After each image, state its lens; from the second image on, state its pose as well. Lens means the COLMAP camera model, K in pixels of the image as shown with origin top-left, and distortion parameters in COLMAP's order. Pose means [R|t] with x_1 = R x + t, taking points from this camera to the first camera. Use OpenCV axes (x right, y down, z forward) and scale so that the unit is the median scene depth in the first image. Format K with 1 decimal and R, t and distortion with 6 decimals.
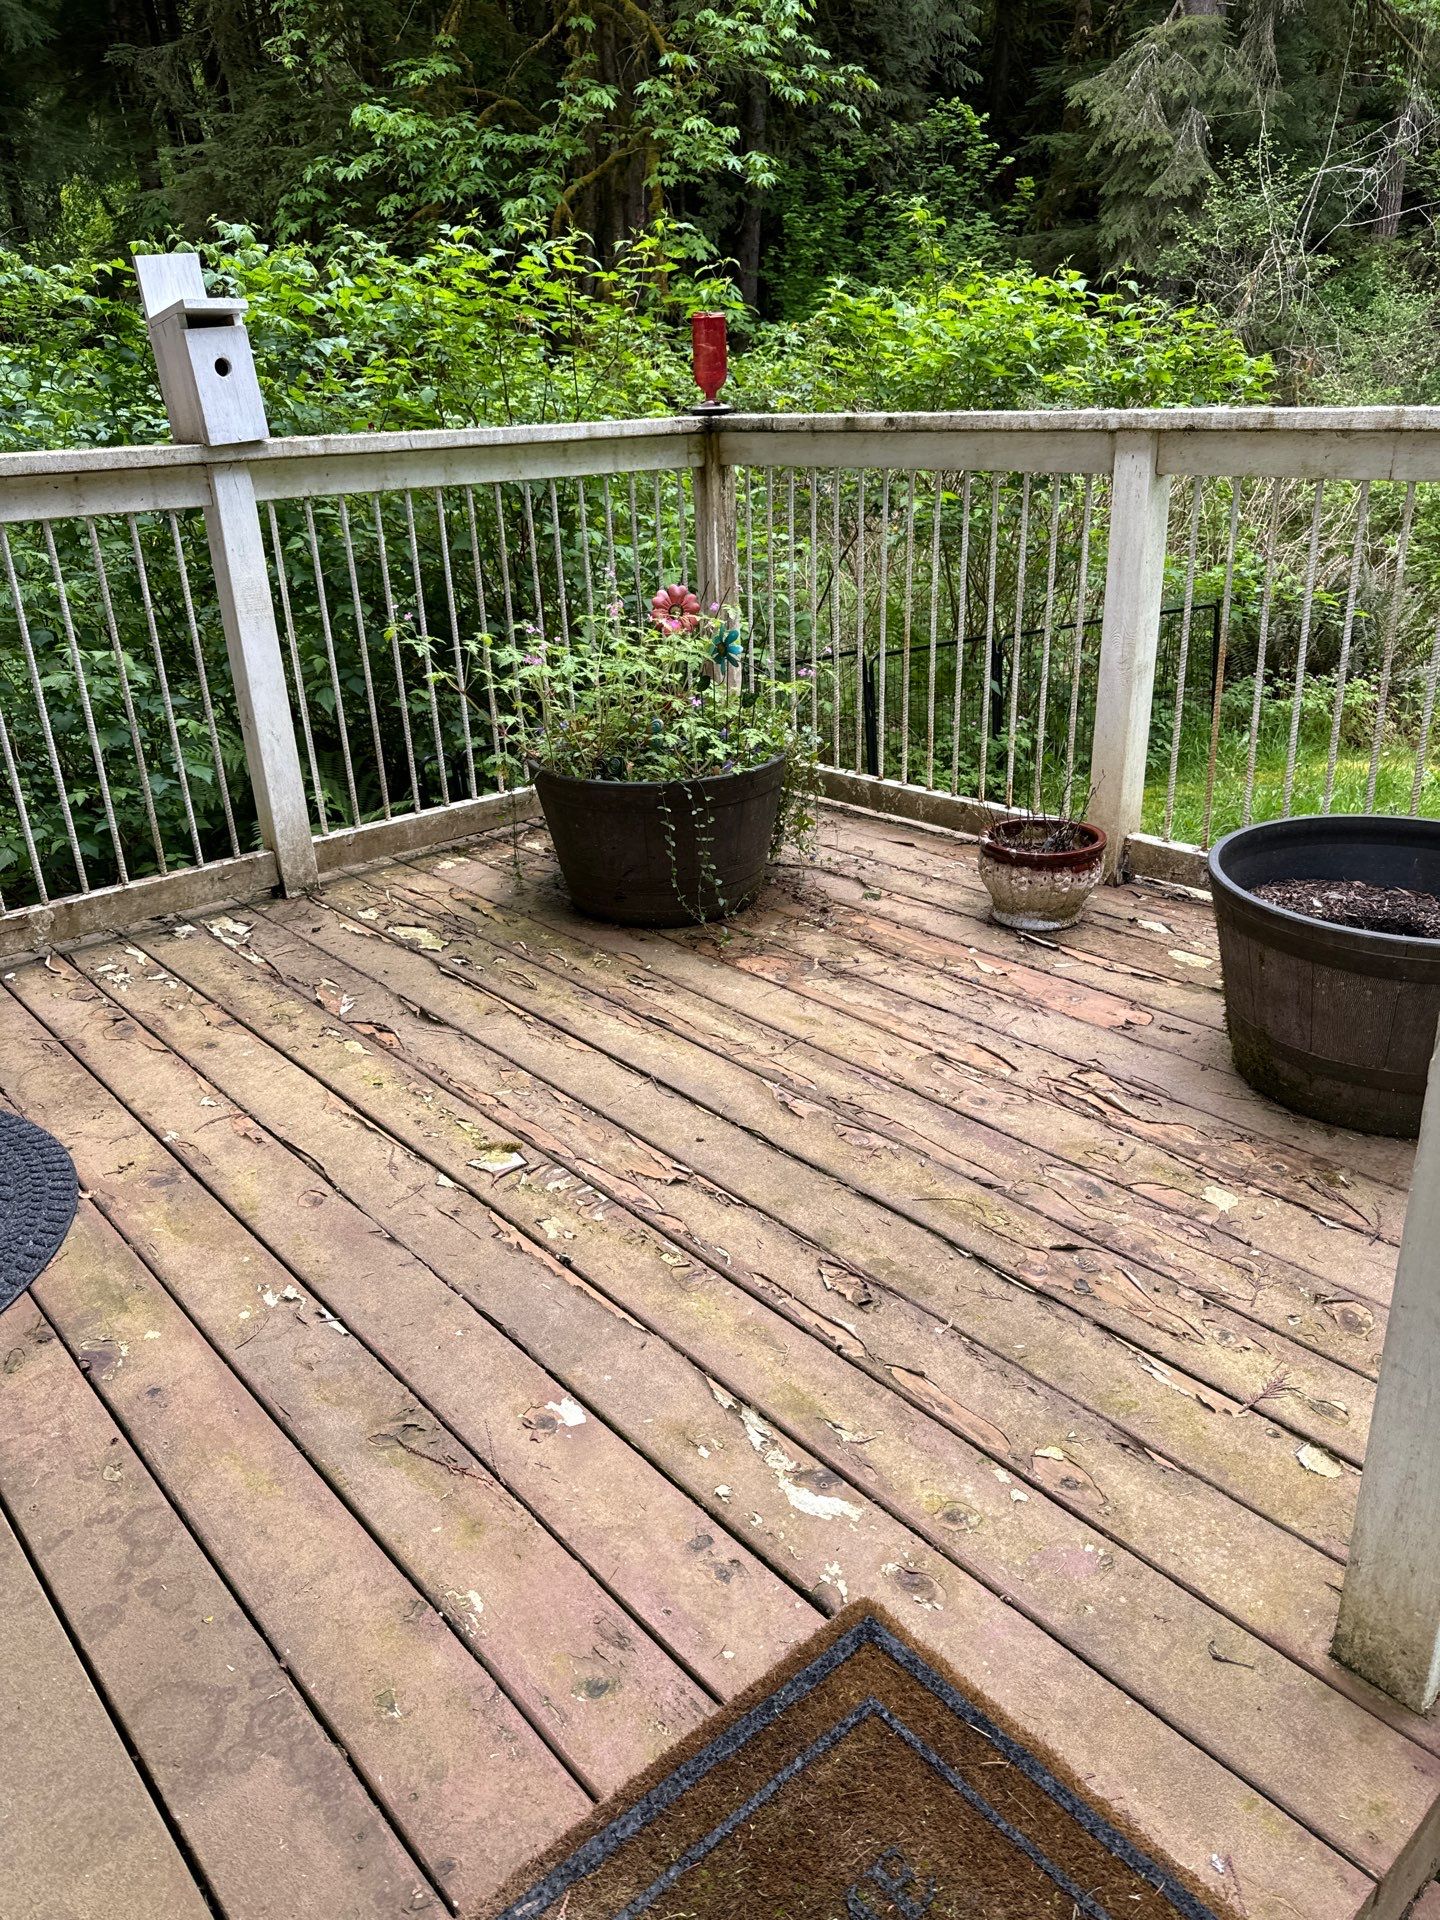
lens RADIAL K [[1374.1, 0, 731.1], [0, 1374.1, 948.6], [0, 0, 1]] dist [0.032286, -0.034604]
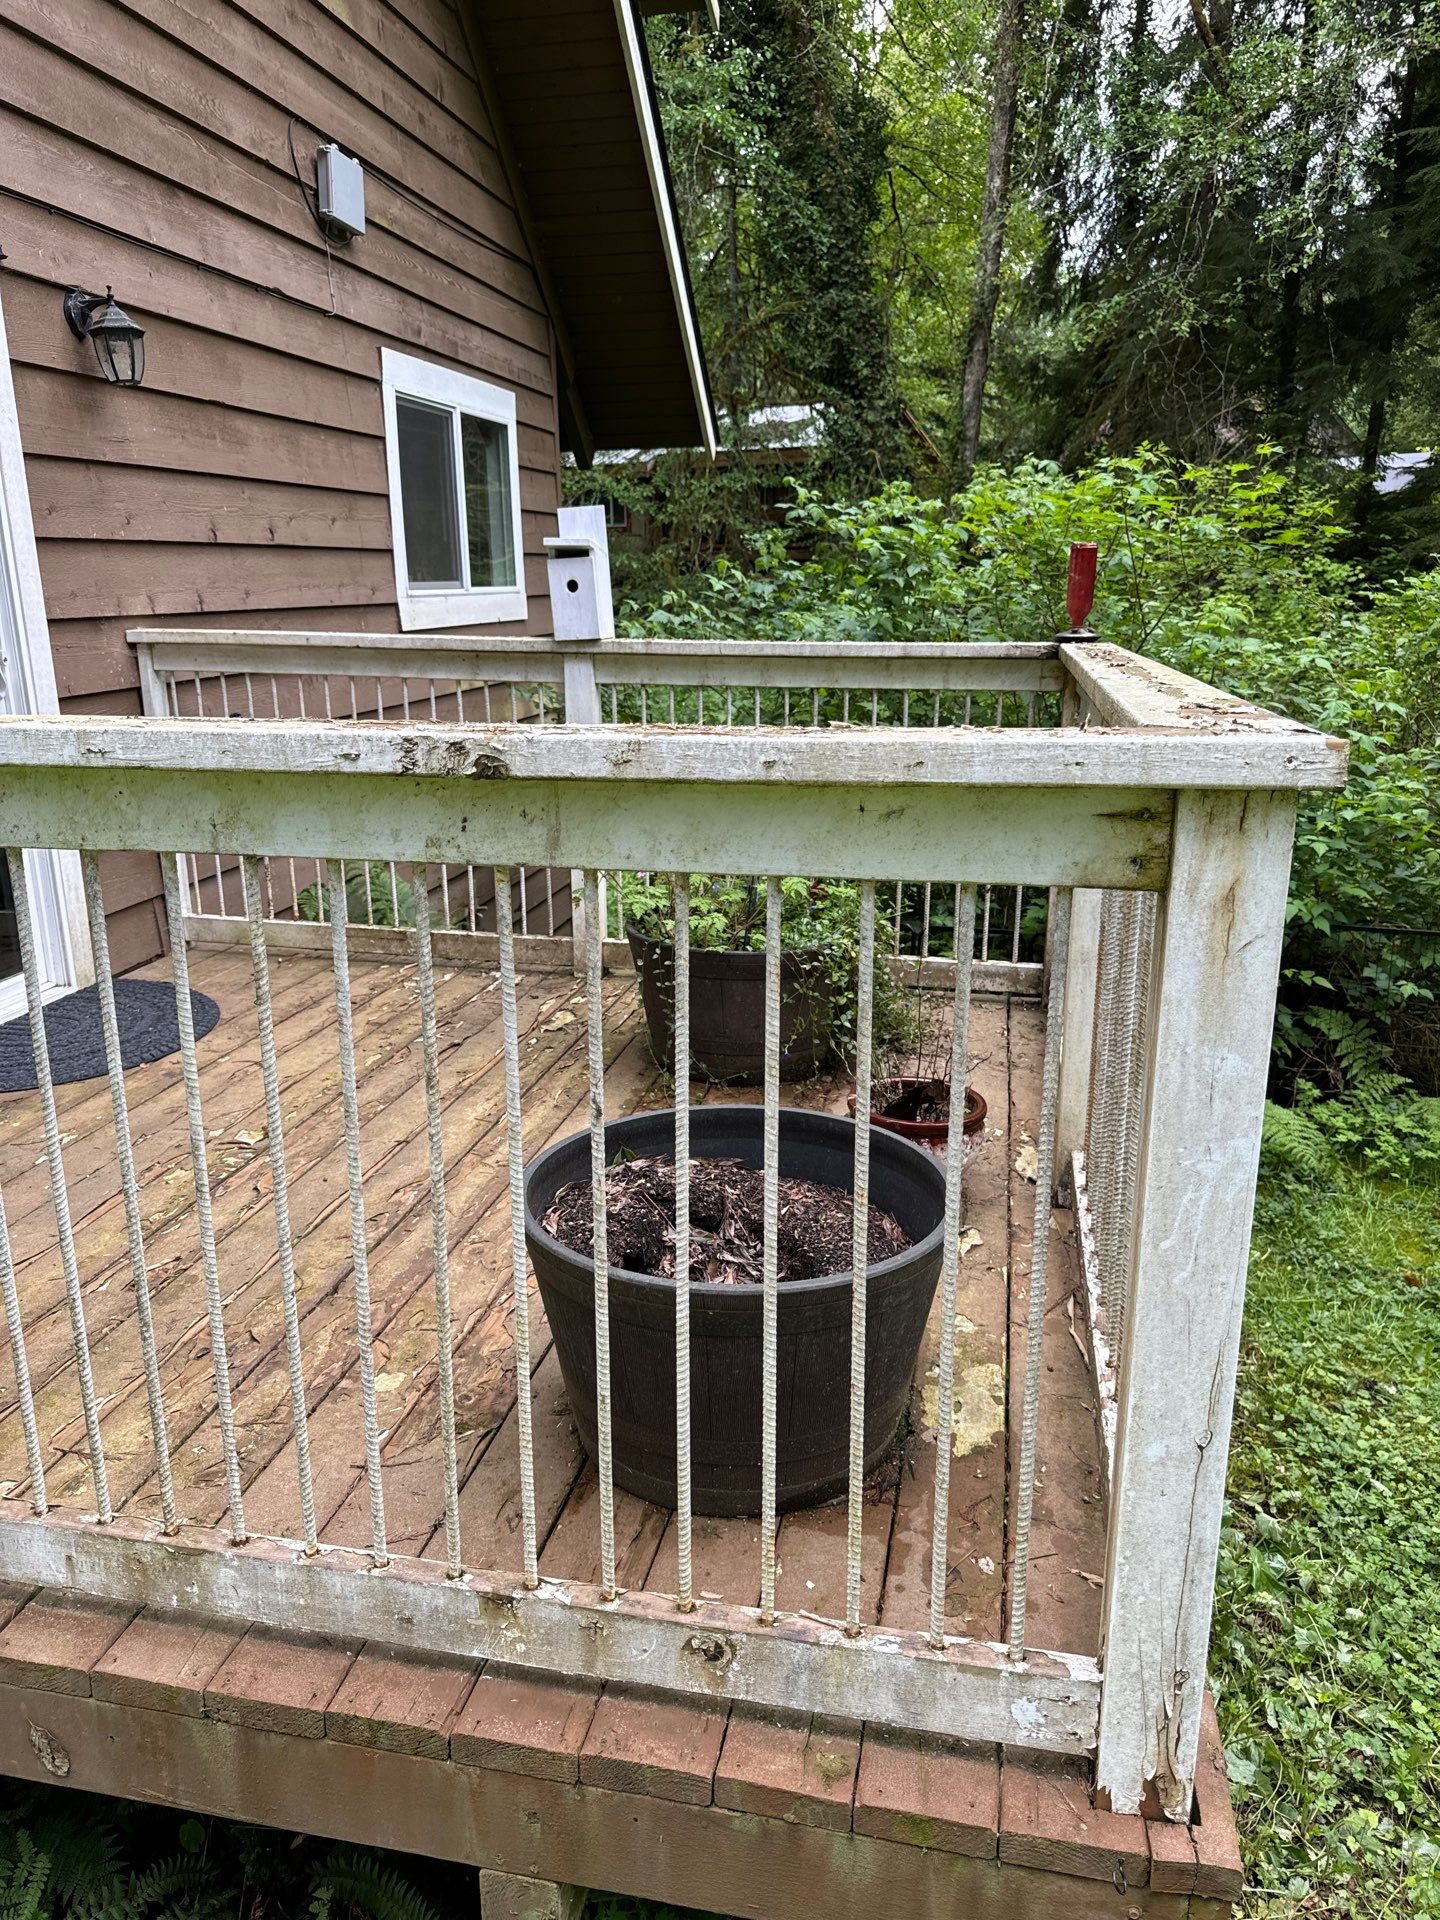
lens RADIAL K [[1354.1, 0, 704.7], [0, 1354.1, 967.0], [0, 0, 1]] dist [0.051191, -0.043979]
pose [[0.587000, 0.246778, -0.771059, 0.738949], [-0.333206, 0.941646, 0.047708, -0.148709], [0.737838, 0.228917, 0.634975, 0.279230]]
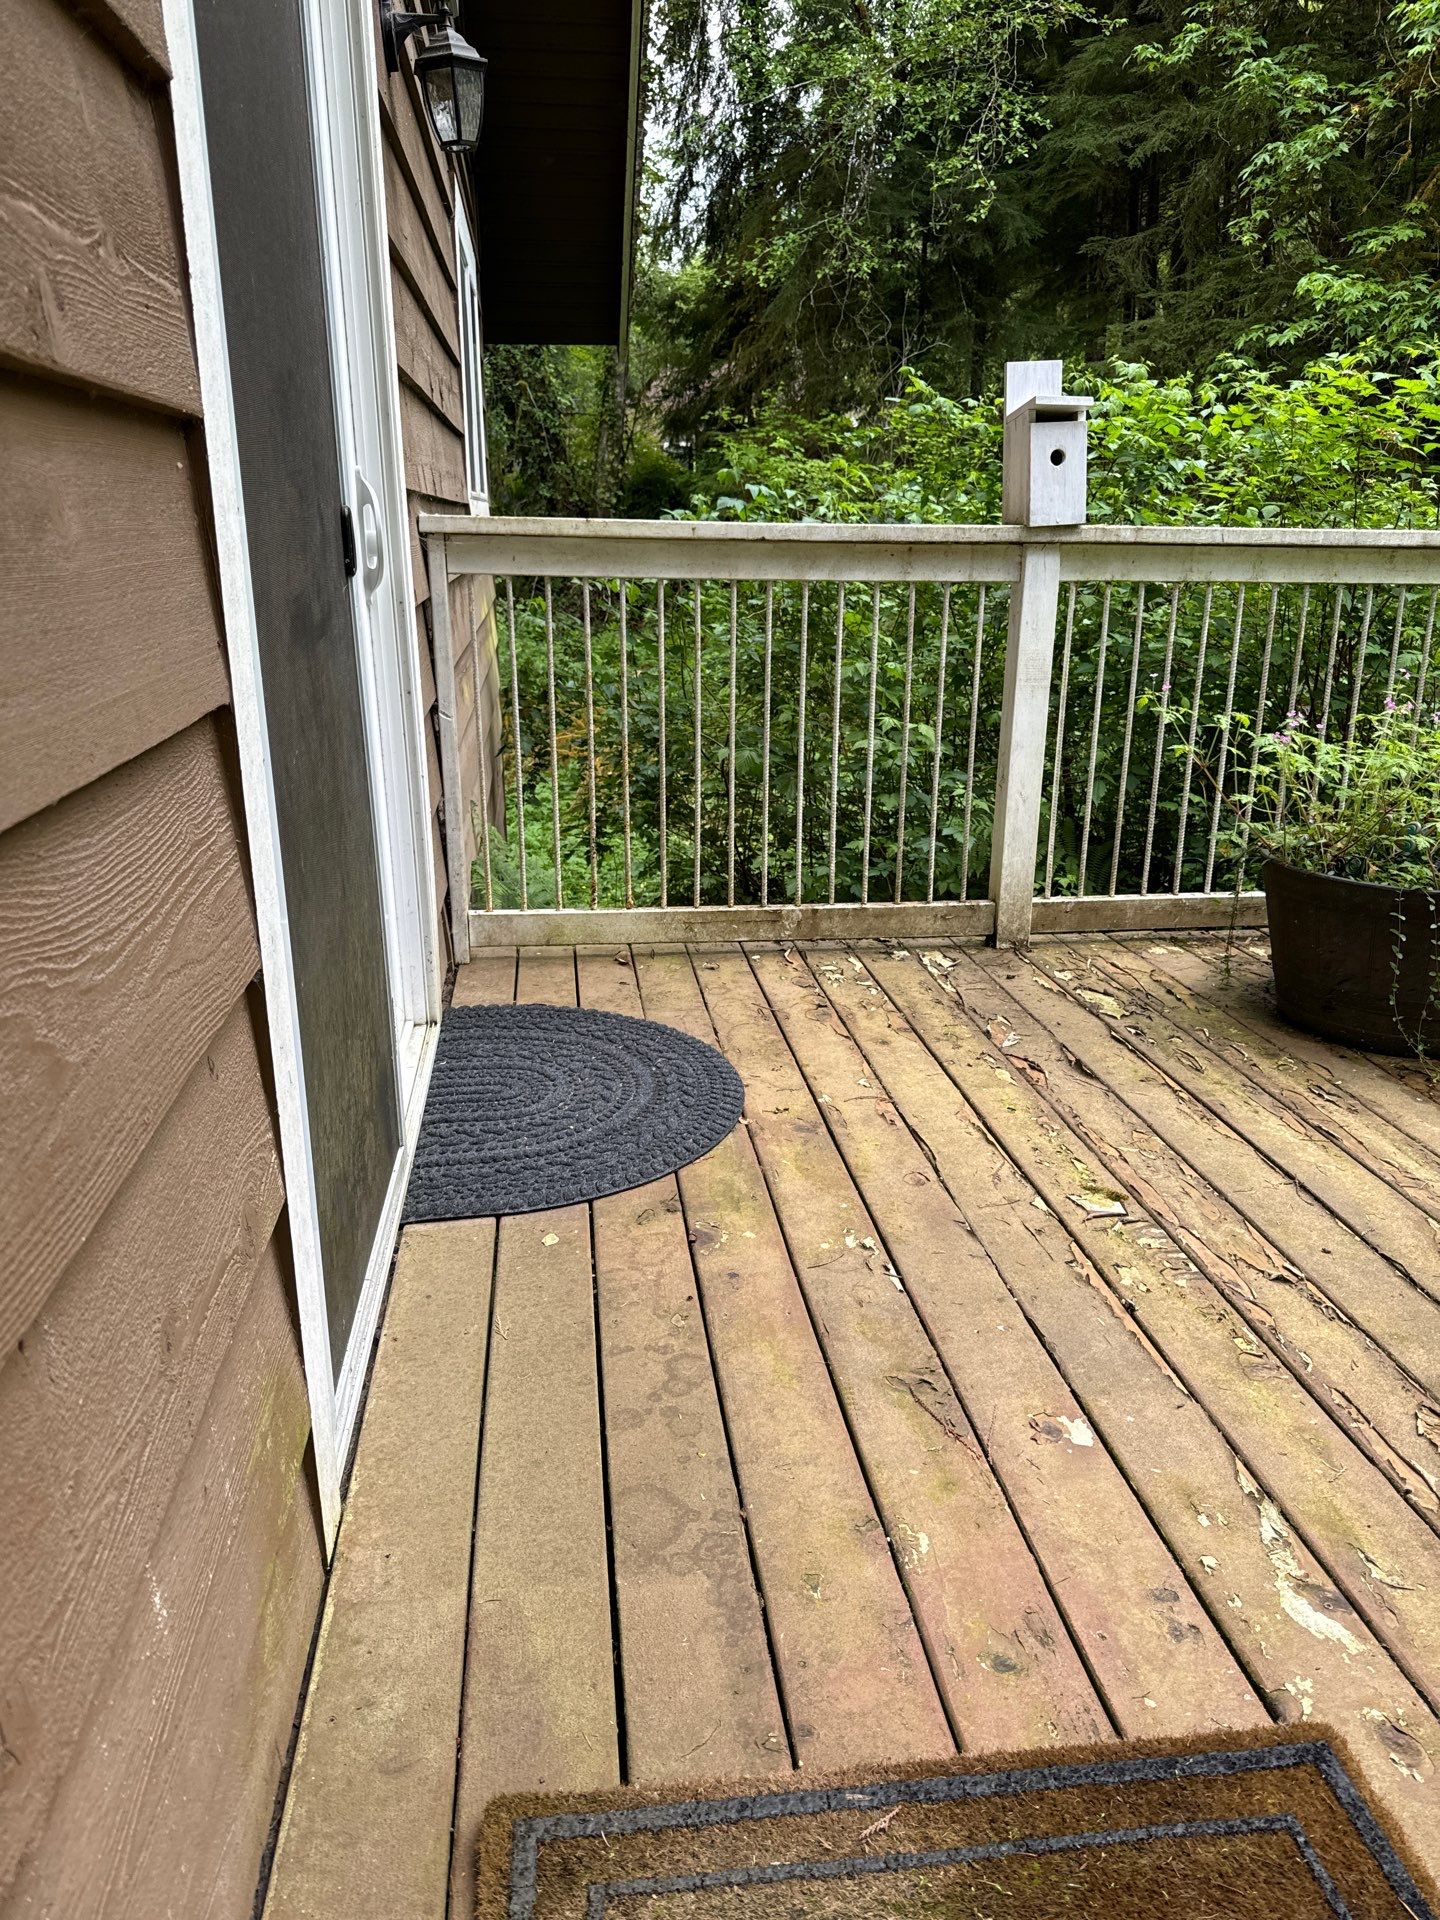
lens RADIAL K [[1355.1, 0, 720.0], [0, 1355.1, 960.0], [0, 0, 1]] dist [0.078128, -0.091823]
pose [[0.824142, 0.200110, -0.529855, 0.059286], [-0.250648, 0.967772, -0.024362, 0.051526], [0.507903, 0.152885, 0.847739, 0.003505]]
